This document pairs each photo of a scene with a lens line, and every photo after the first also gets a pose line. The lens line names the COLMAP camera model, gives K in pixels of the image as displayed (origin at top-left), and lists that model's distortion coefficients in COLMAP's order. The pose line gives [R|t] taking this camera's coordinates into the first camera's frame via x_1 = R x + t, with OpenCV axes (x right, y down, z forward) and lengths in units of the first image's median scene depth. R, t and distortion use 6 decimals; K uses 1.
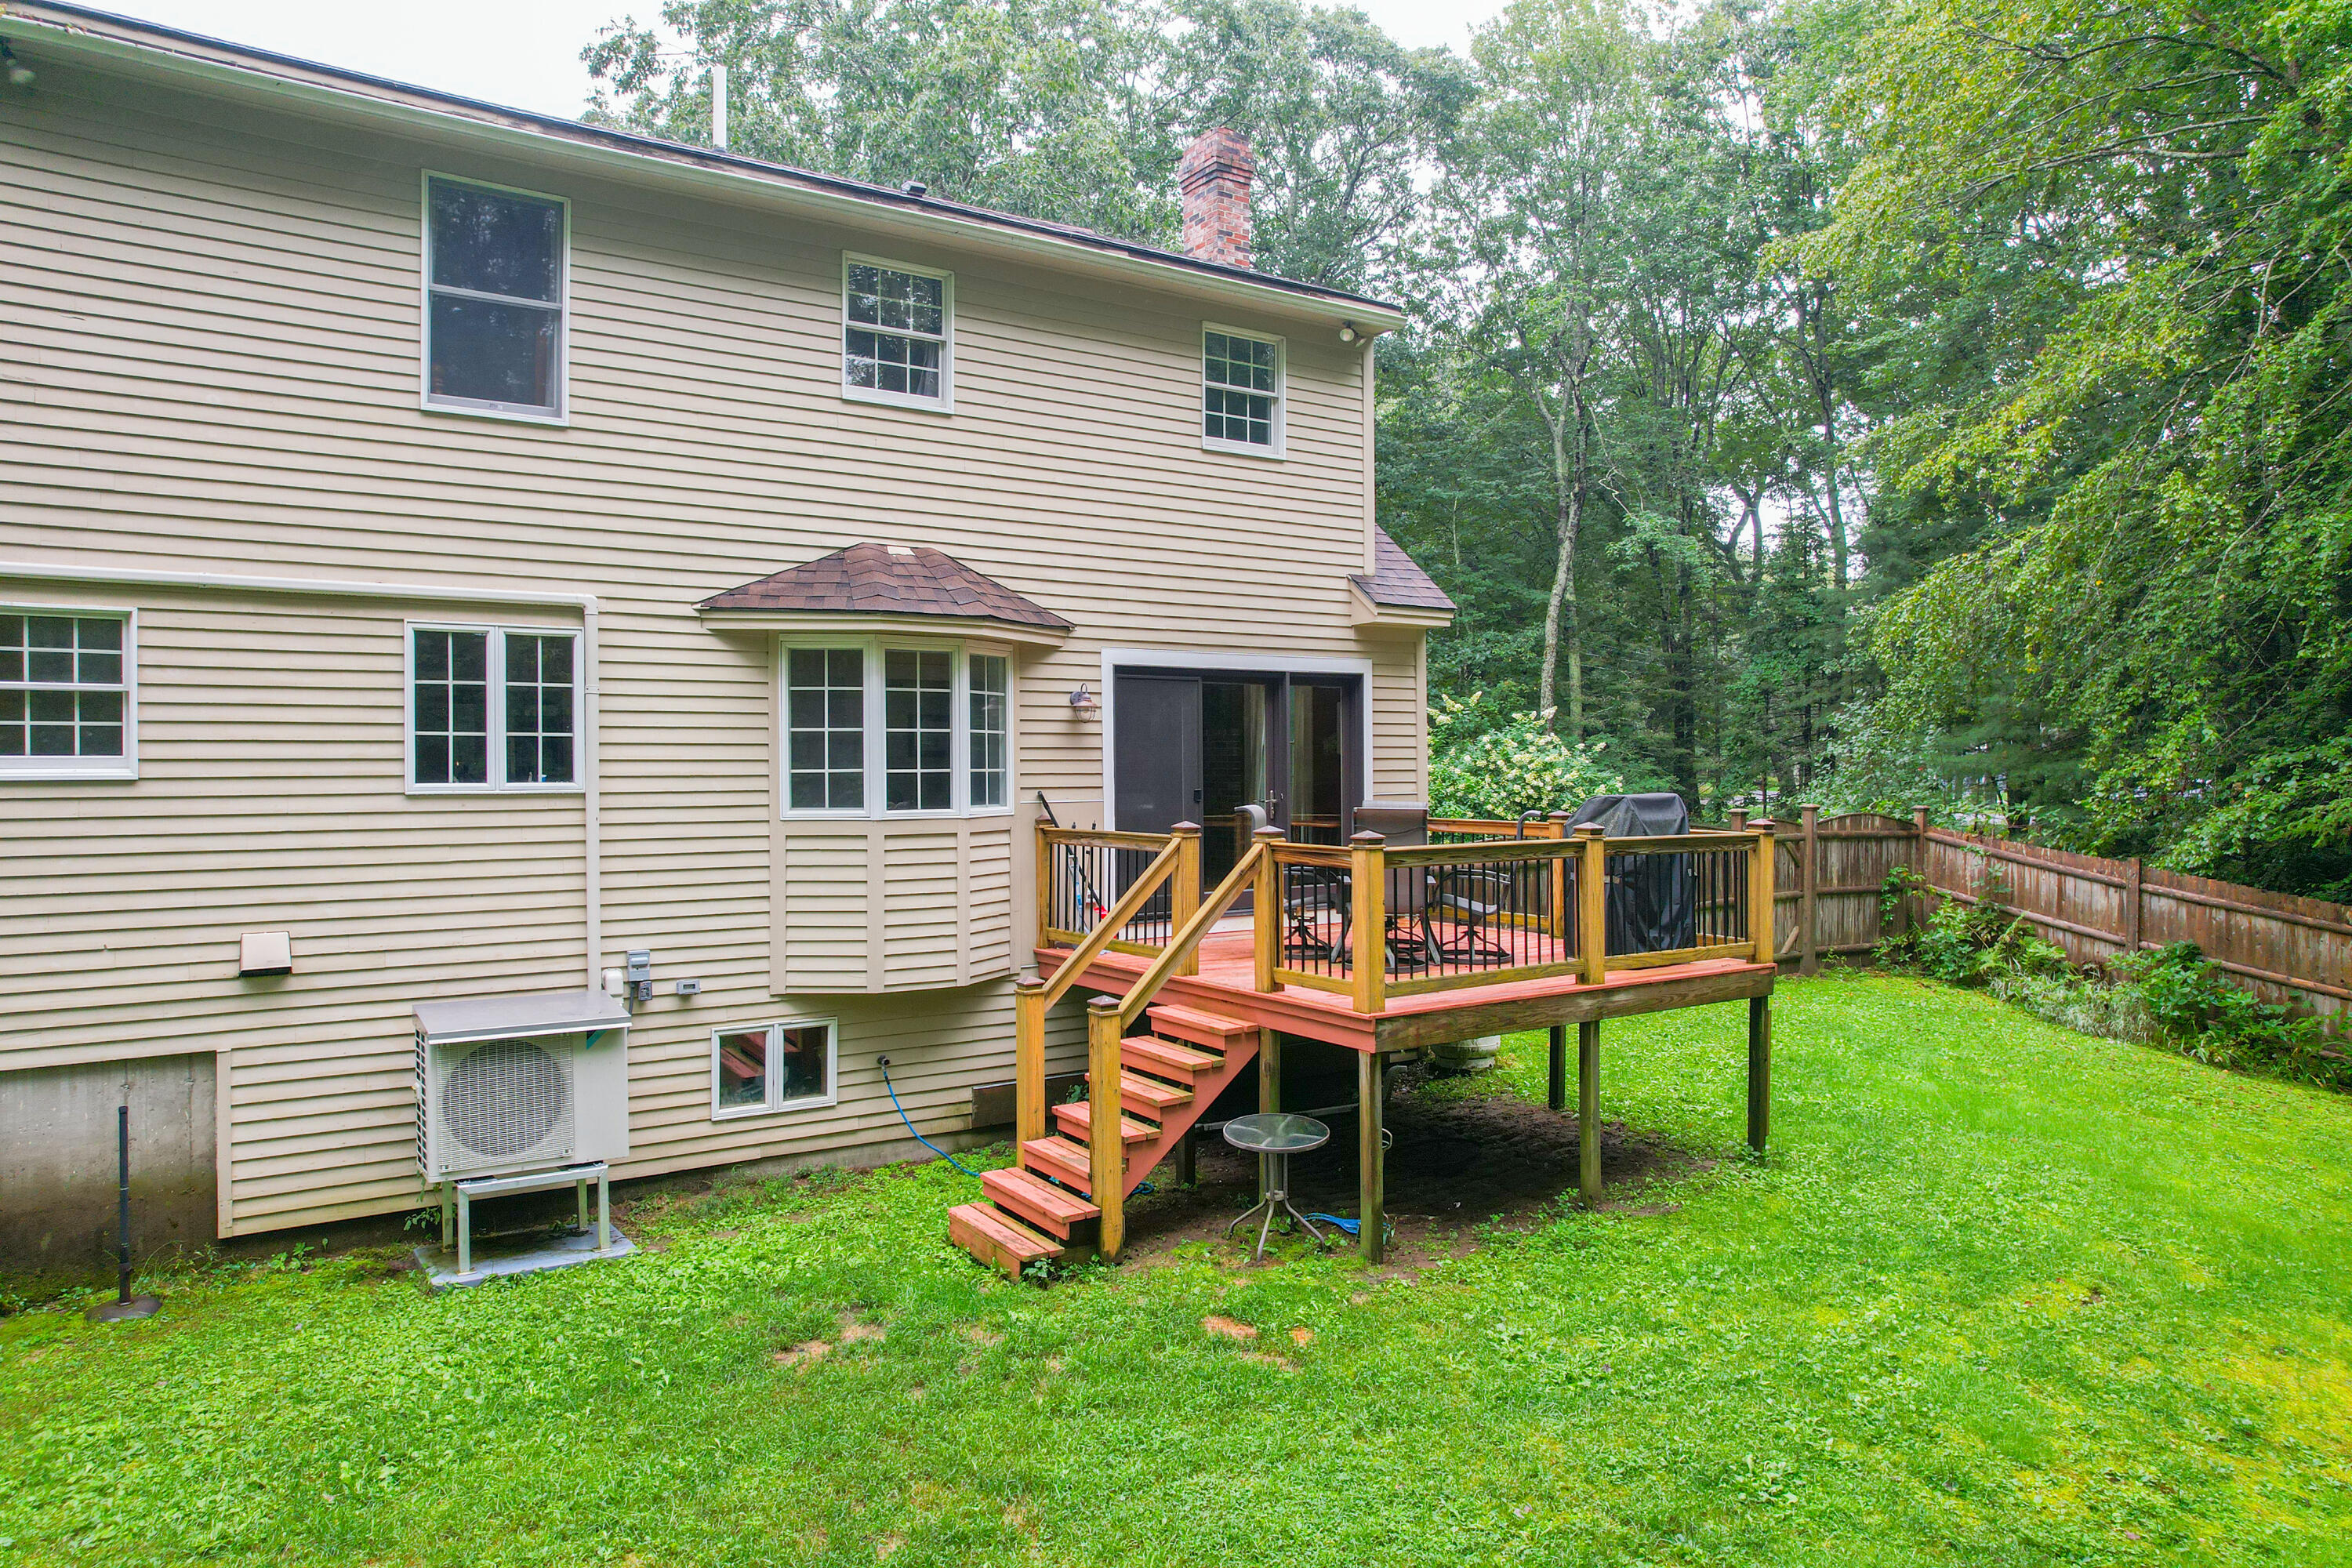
lens RADIAL K [[1486.6, 0, 1176.0], [0, 1486.6, 784.0], [0, 0, 1]] dist [-0.068111, 0.059116]
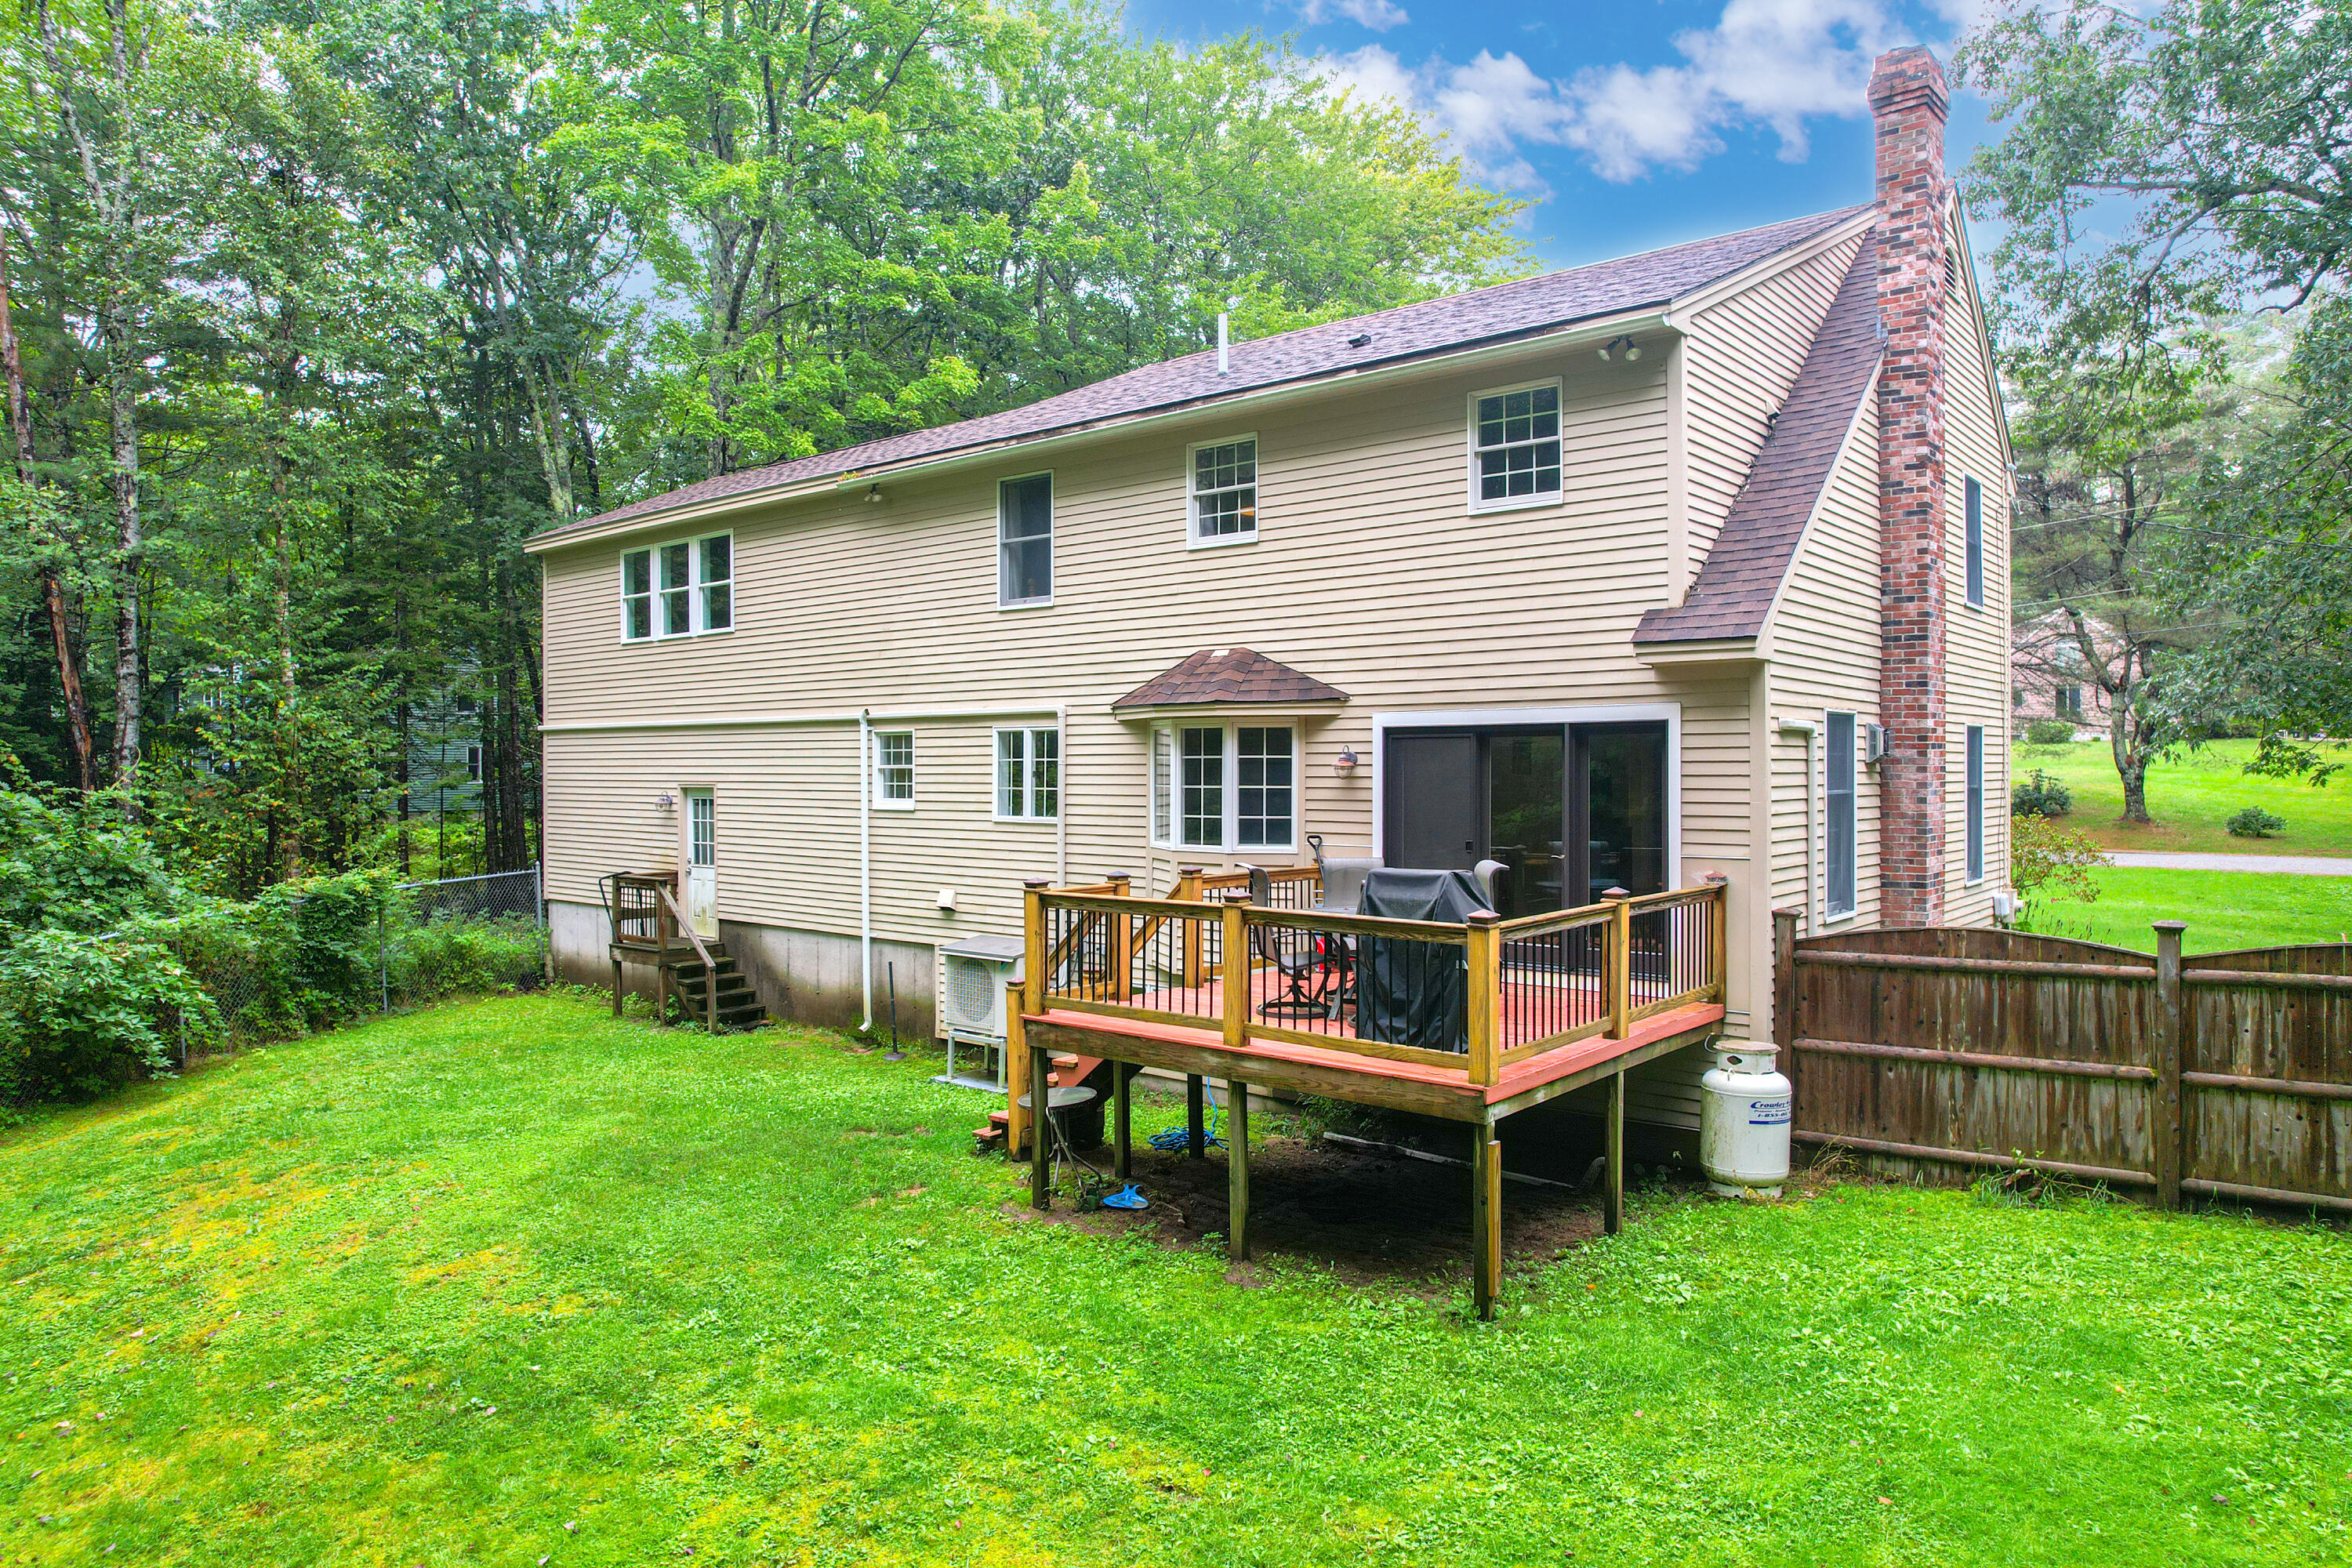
lens RADIAL K [[1486.6, 0, 1176.0], [0, 1486.6, 784.0], [0, 0, 1]] dist [-0.068111, 0.059116]
pose [[0.268637, 0.008766, -0.963202, 1.103155], [-0.017646, 0.999836, 0.004178, -0.042716], [0.963080, 0.015874, 0.268747, 0.595896]]
